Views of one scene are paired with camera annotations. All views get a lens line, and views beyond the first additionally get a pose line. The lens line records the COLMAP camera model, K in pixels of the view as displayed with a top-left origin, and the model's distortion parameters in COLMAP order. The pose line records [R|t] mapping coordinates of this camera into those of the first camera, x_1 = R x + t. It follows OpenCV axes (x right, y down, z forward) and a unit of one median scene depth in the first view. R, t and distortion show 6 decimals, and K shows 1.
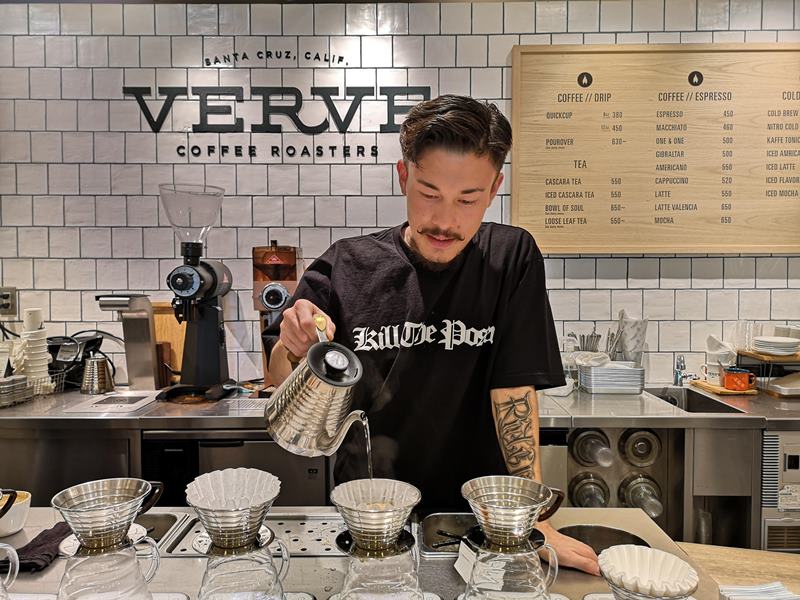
lens RADIAL K [[614.7, 0, 400.4], [0, 614.7, 302.2], [0, 0, 1]] dist [0.076545, -0.086480]
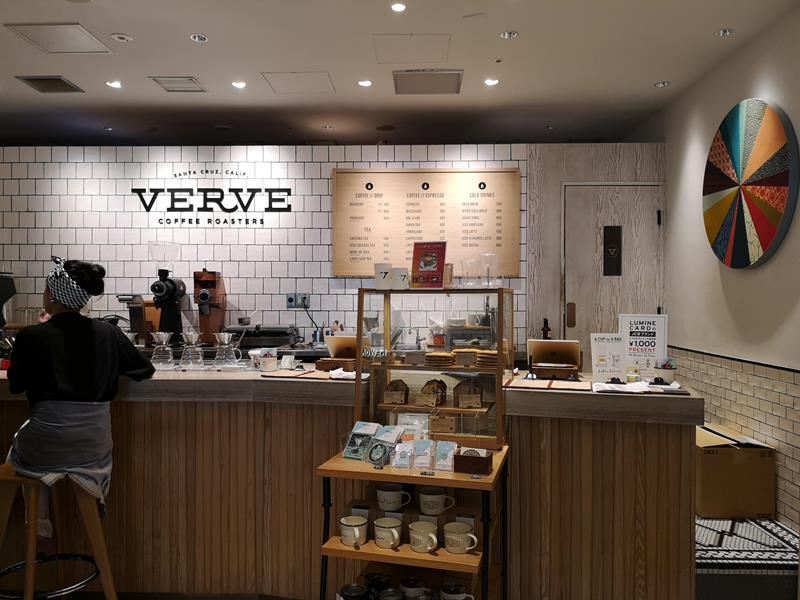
lens RADIAL K [[632.8, 0, 399.4], [0, 632.8, 306.2], [0, 0, 1]] dist [0.058925, -0.119328]
pose [[0.999906, 0.003665, -0.013190, 0.410158], [-0.004024, 0.999619, -0.027308, 0.068638], [0.013085, 0.027359, 0.999540, -0.945975]]
